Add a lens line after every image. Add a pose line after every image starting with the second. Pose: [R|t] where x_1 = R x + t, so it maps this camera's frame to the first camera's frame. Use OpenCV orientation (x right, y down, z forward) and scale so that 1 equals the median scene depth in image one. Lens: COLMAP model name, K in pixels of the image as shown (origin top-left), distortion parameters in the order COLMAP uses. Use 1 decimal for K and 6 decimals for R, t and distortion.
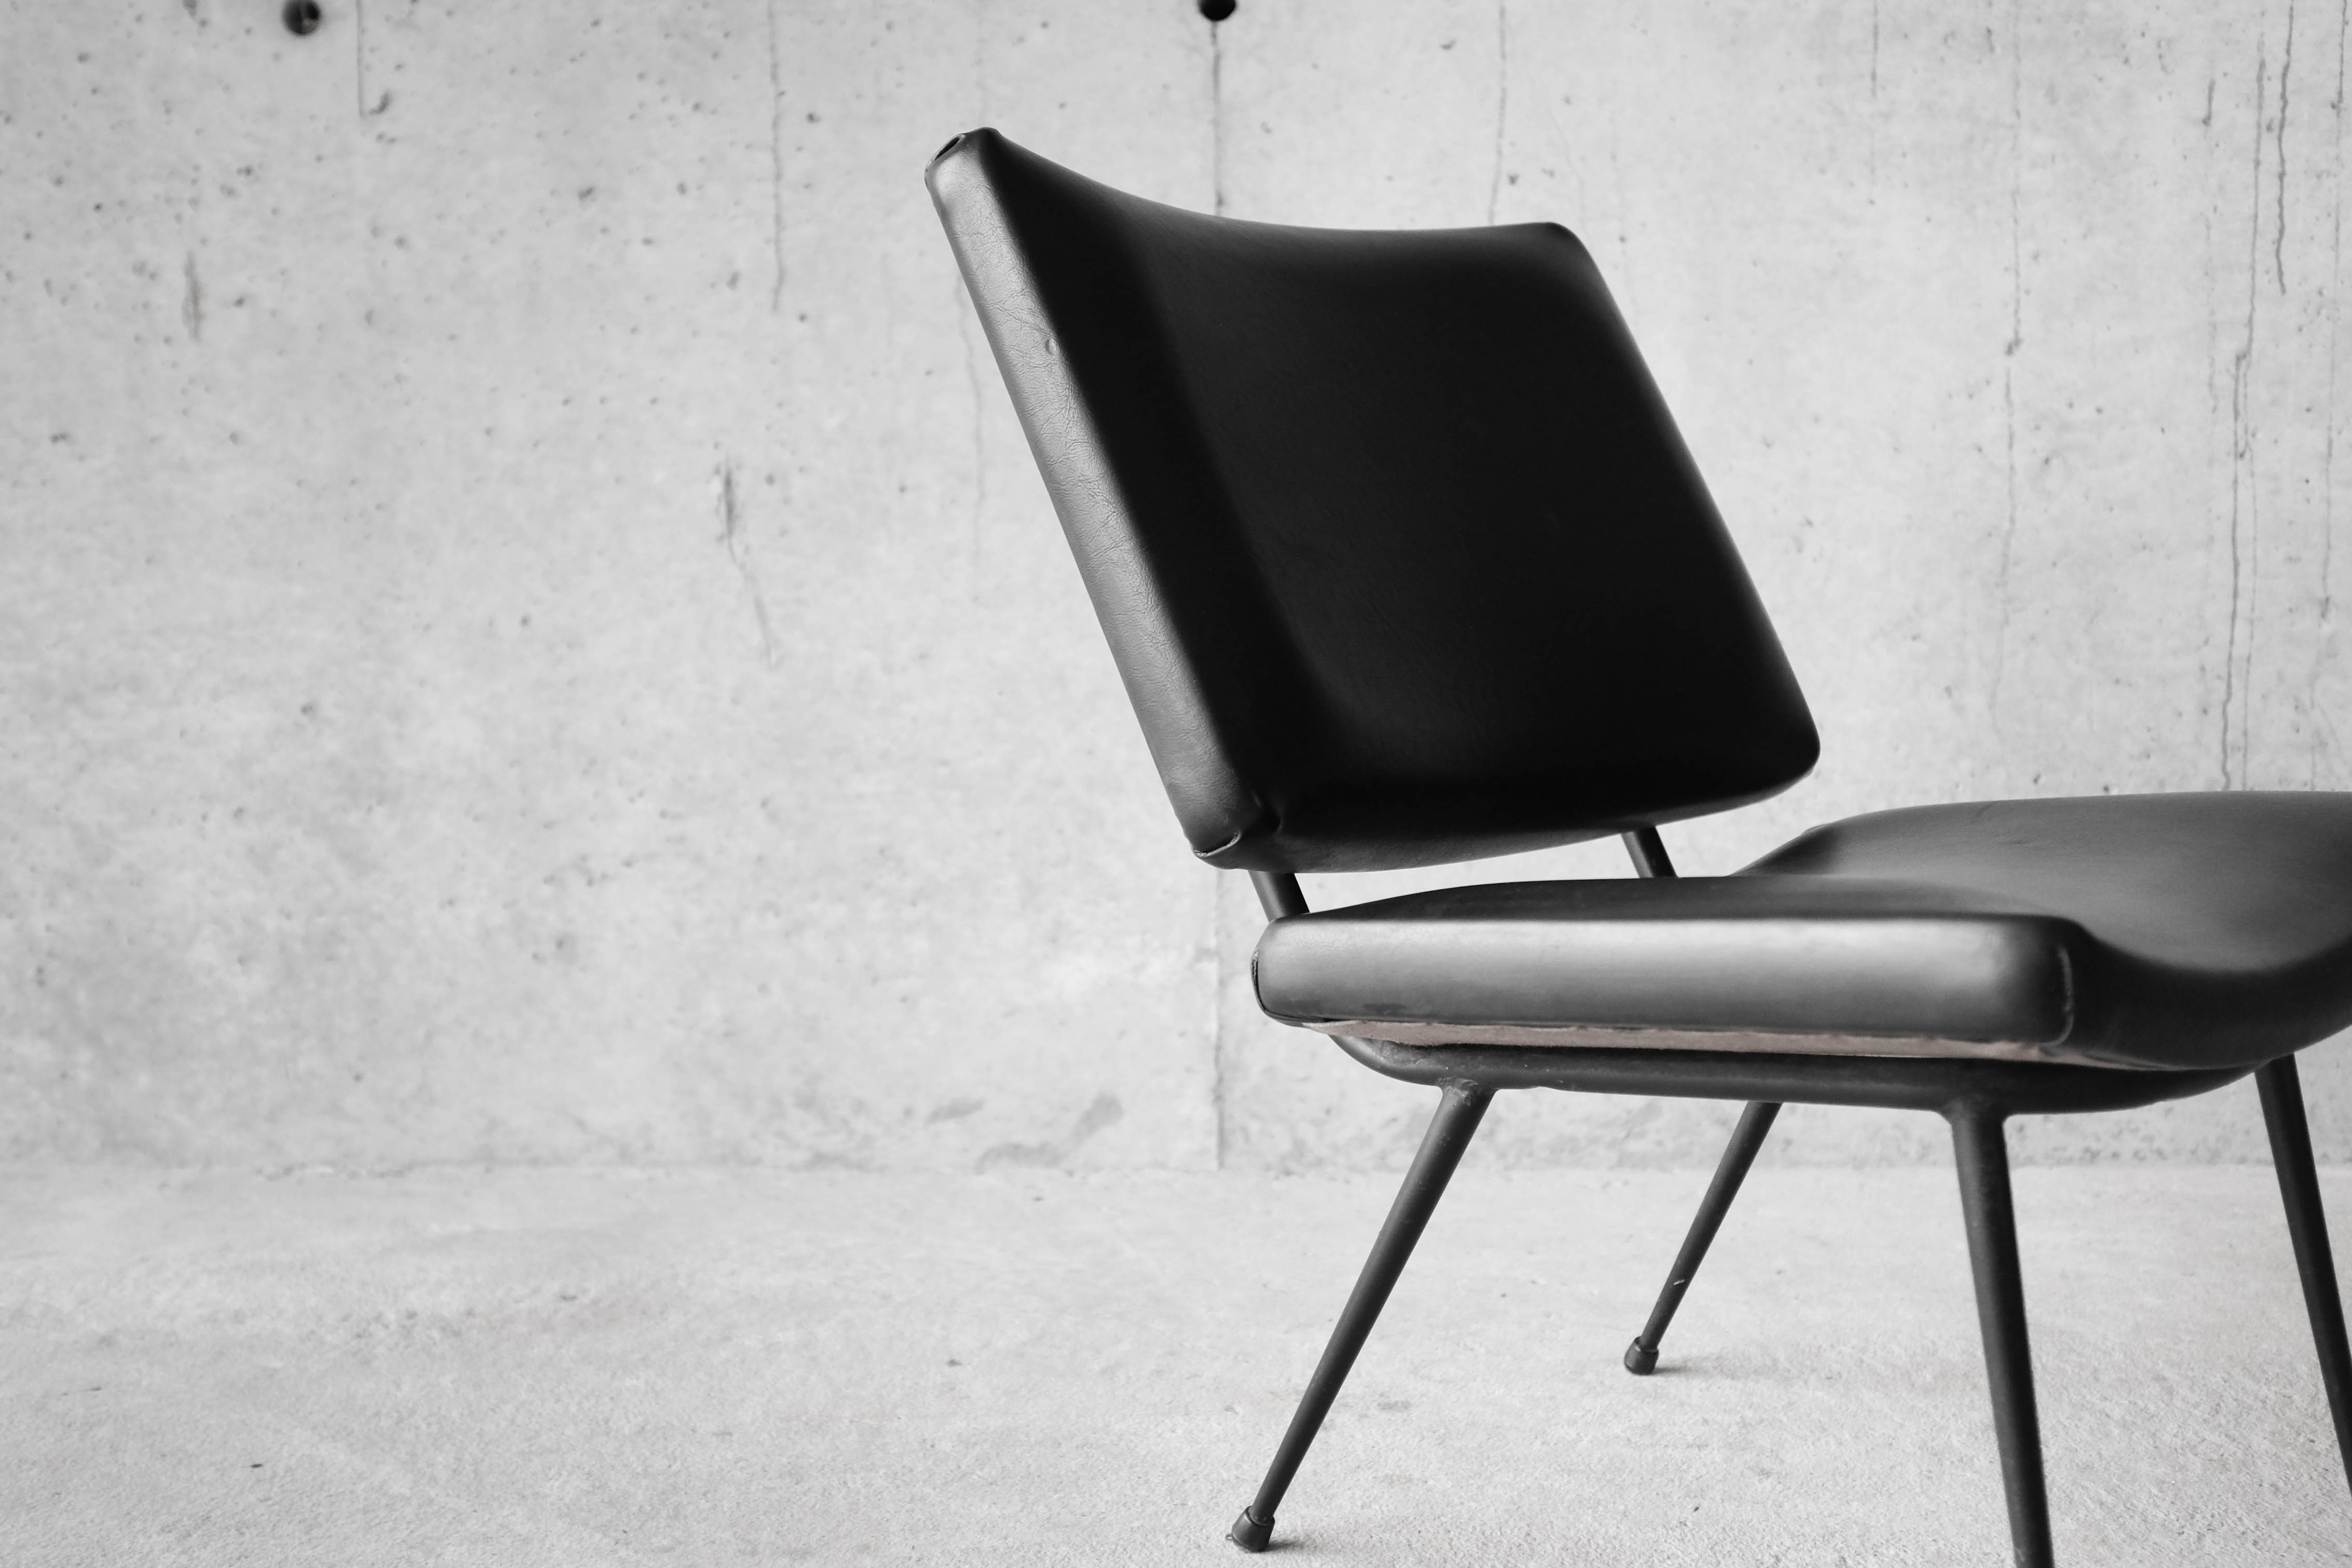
lens RADIAL K [[2580.8, 0, 1154.4], [0, 2580.8, 774.2], [0, 0, 1]] dist [-0.062177, 0.000000]
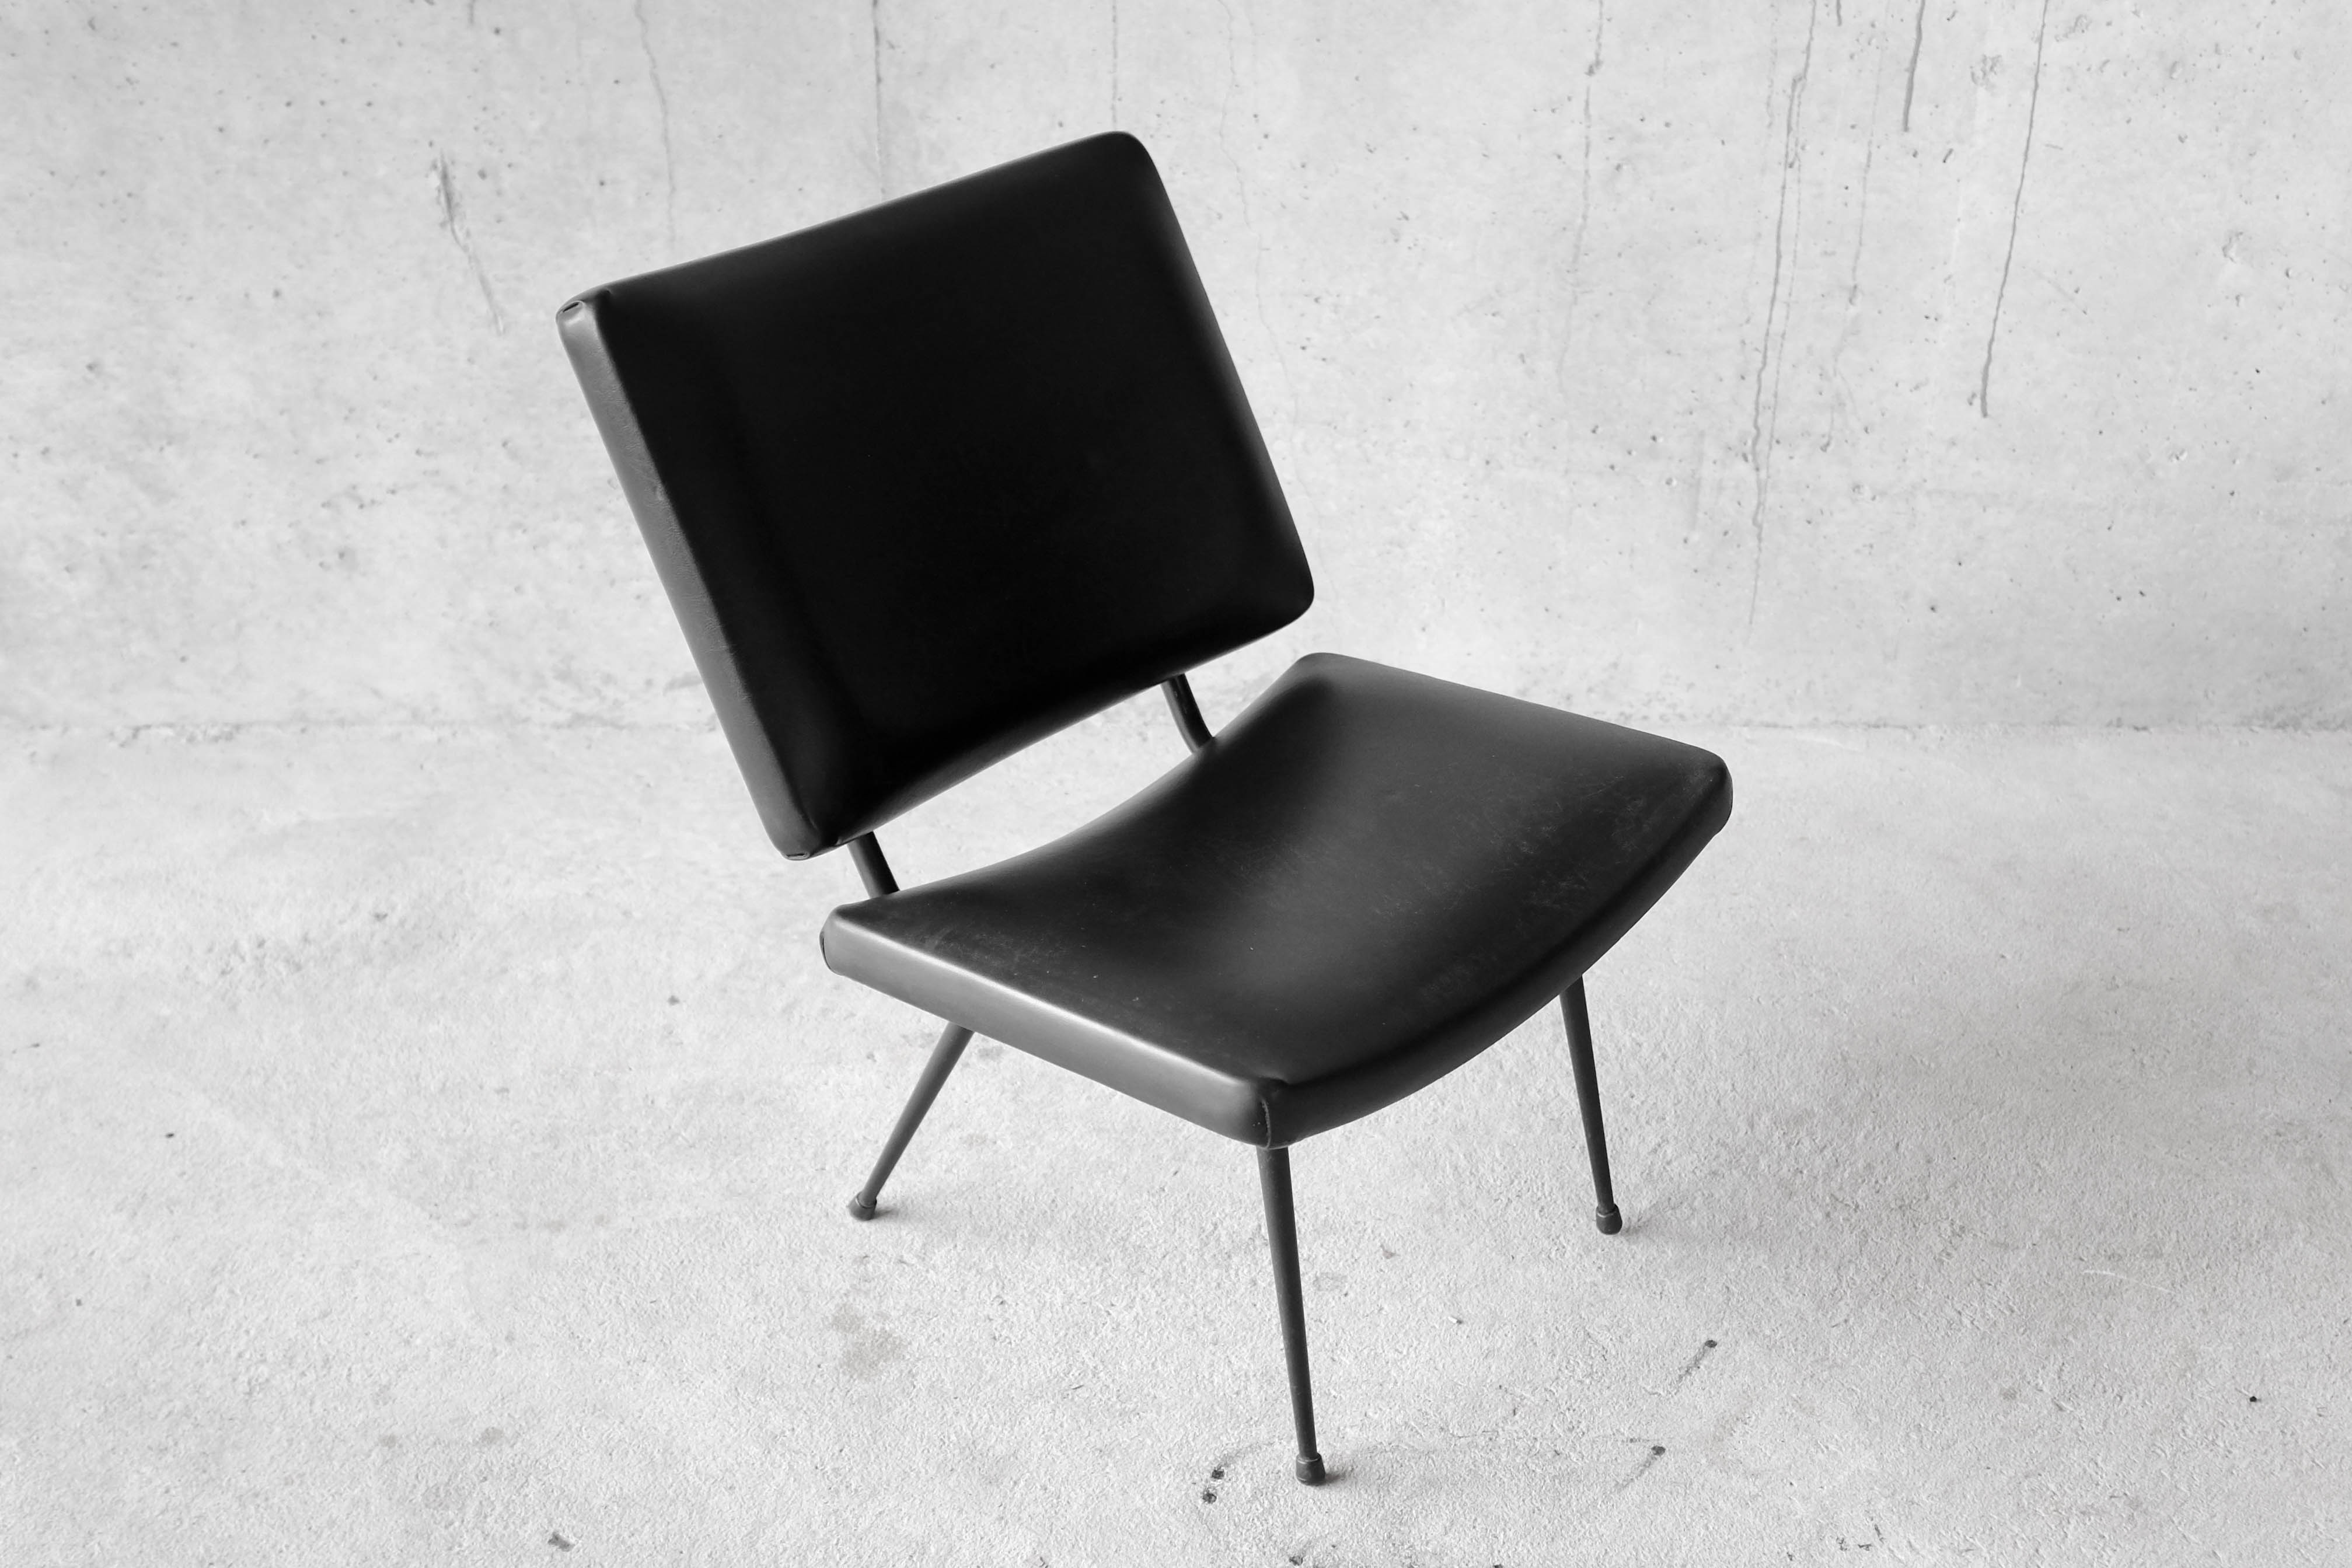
lens RADIAL K [[2990.3, 0, 1246.2], [0, 2990.3, 925.3], [0, 0, 1]] dist [-0.054648, 0.000000]
pose [[0.998813, -0.008222, 0.048020, 0.116452], [-0.014805, 0.887816, 0.459960, -0.418531], [-0.046415, -0.460124, 0.886640, -0.305273]]
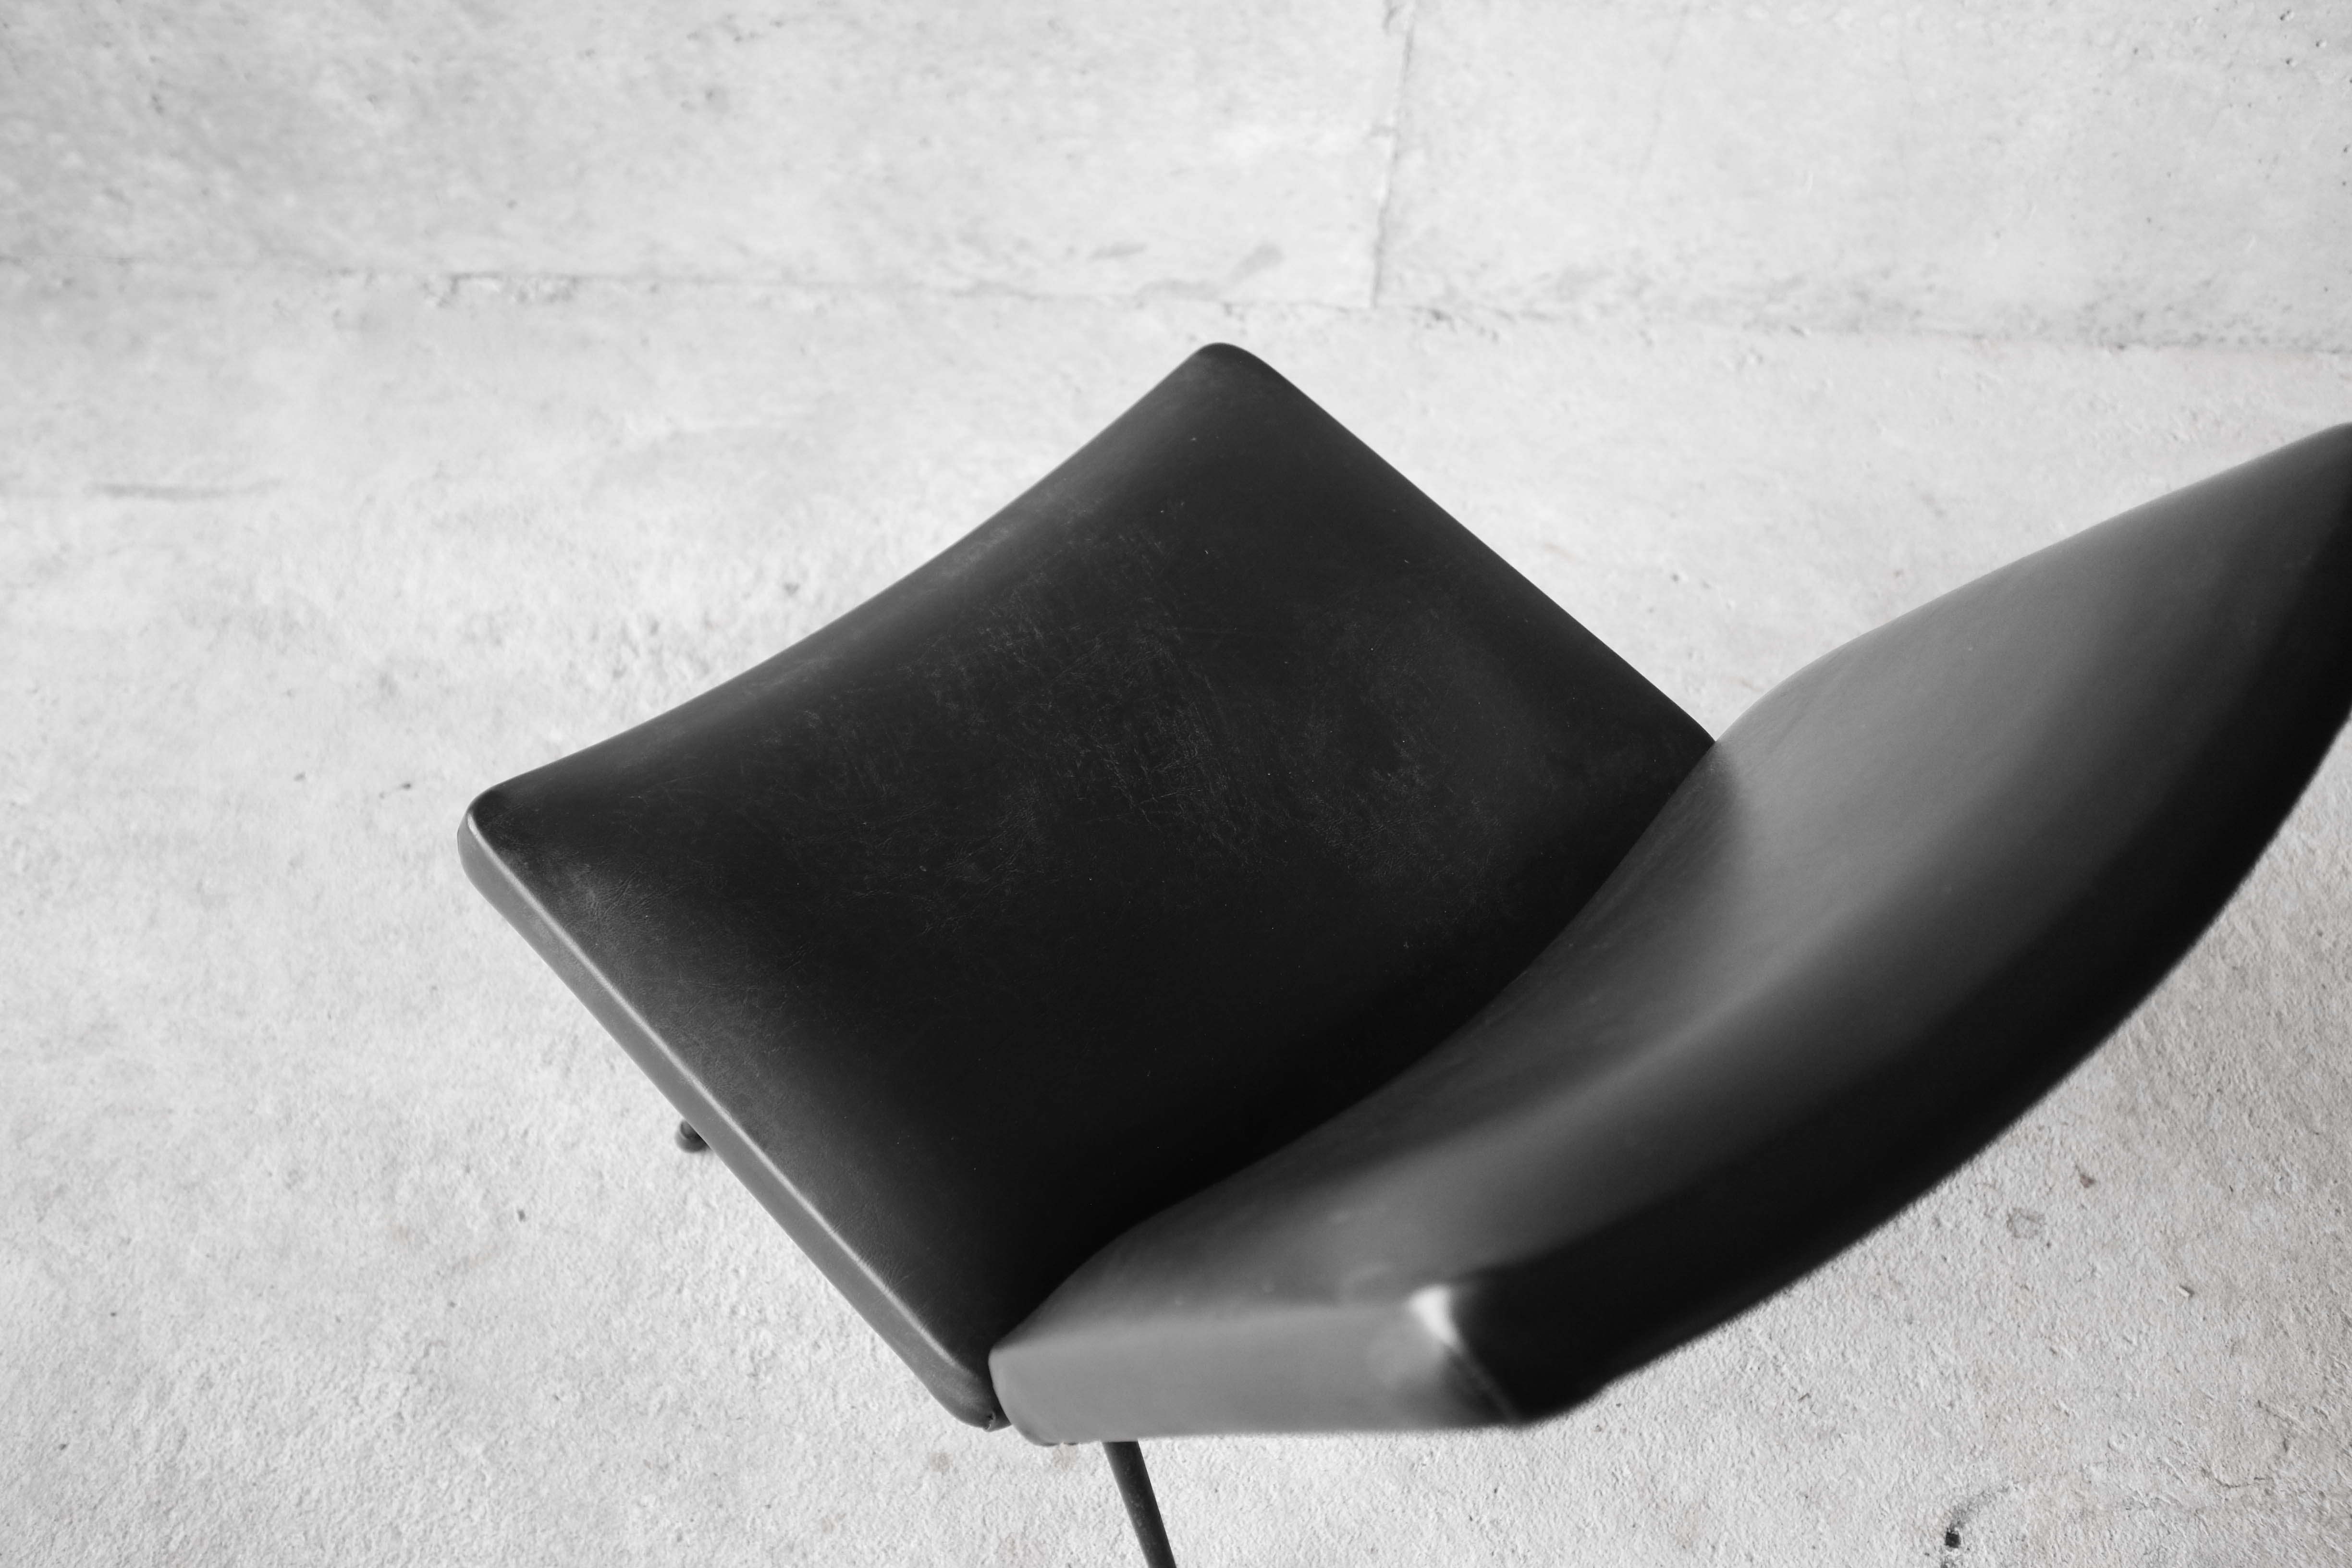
lens RADIAL K [[2437.3, 0, 1169.5], [0, 2437.3, 792.3], [0, 0, 1]] dist [-0.052503, 0.000000]
pose [[0.998517, 0.020309, 0.050501, -0.101819], [-0.050261, 0.700209, 0.712166, -0.404712], [-0.020898, -0.713649, 0.700192, 0.183709]]
